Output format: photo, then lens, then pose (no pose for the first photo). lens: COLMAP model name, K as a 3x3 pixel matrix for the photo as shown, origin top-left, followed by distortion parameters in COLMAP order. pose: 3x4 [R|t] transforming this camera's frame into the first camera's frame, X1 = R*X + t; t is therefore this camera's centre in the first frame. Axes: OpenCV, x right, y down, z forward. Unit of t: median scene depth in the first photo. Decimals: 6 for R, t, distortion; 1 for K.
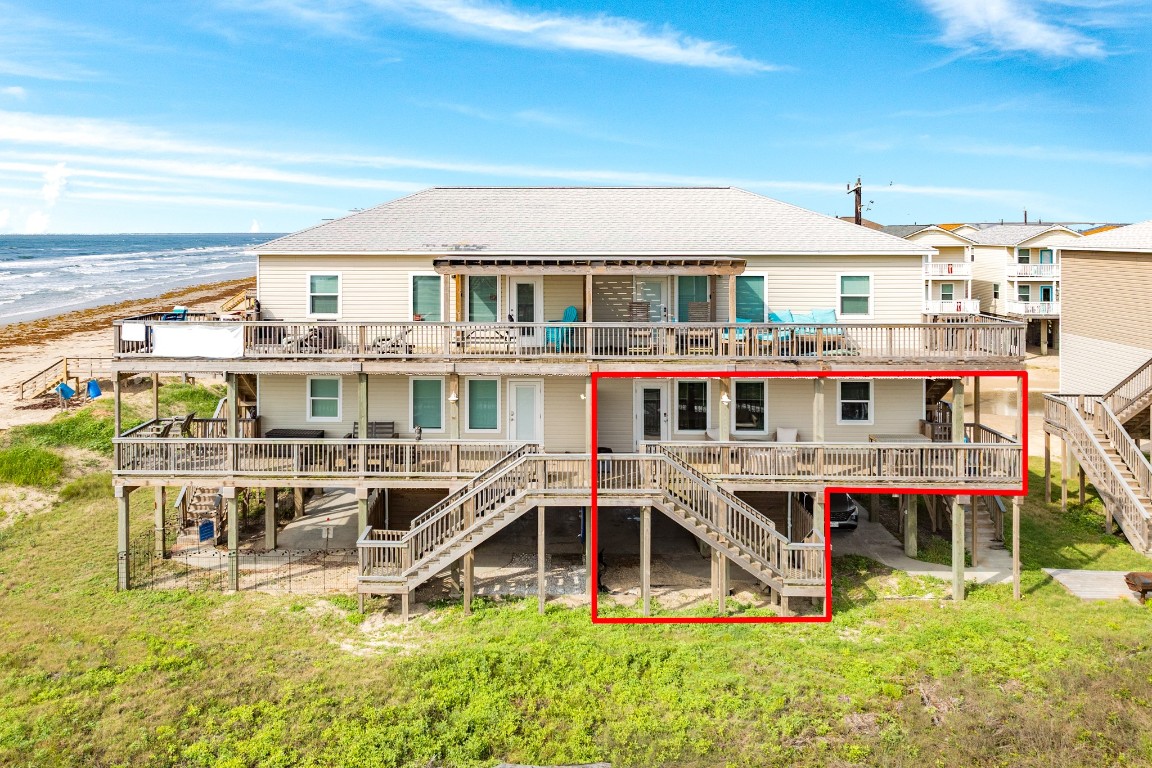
lens RADIAL K [[841.3, 0, 576.0], [0, 841.3, 384.0], [0, 0, 1]] dist [-0.000795, 0.000462]
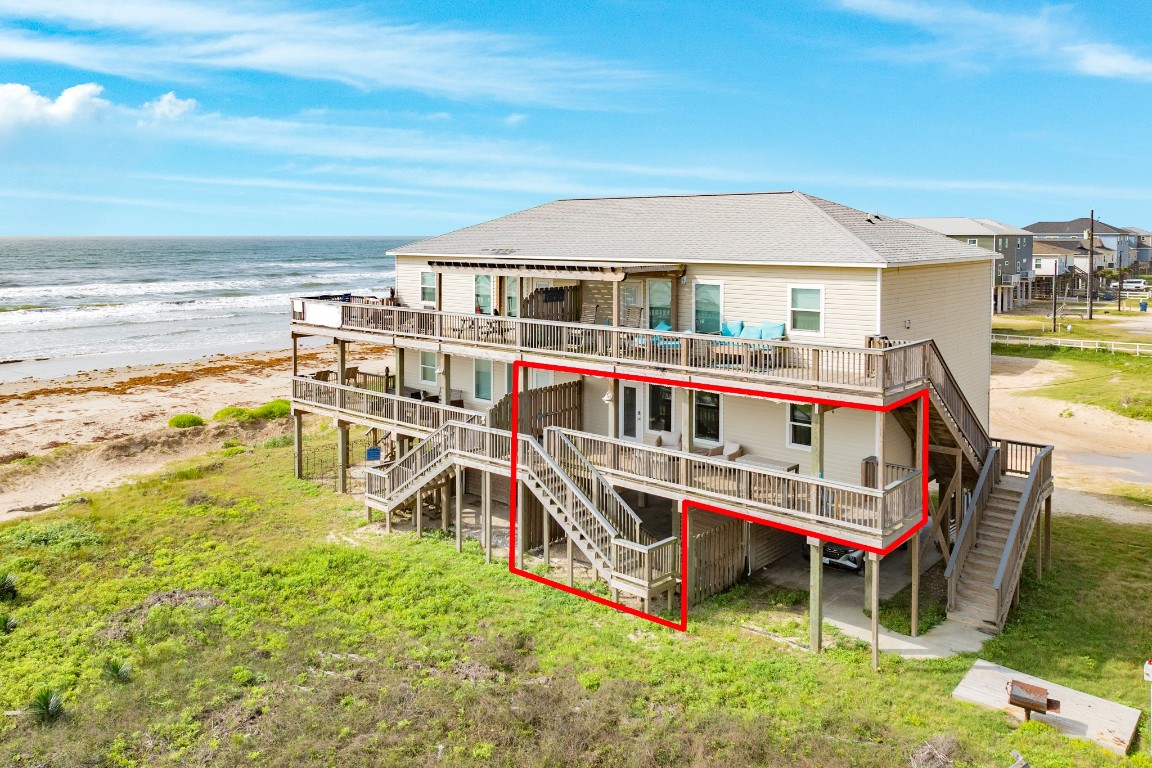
lens RADIAL K [[841.3, 0, 576.0], [0, 841.3, 384.0], [0, 0, 1]] dist [-0.000795, 0.000462]
pose [[0.779048, 0.107580, -0.617666, 0.717635], [-0.121999, 0.992349, 0.018964, -0.011285], [0.614980, 0.060581, 0.786212, 0.122632]]
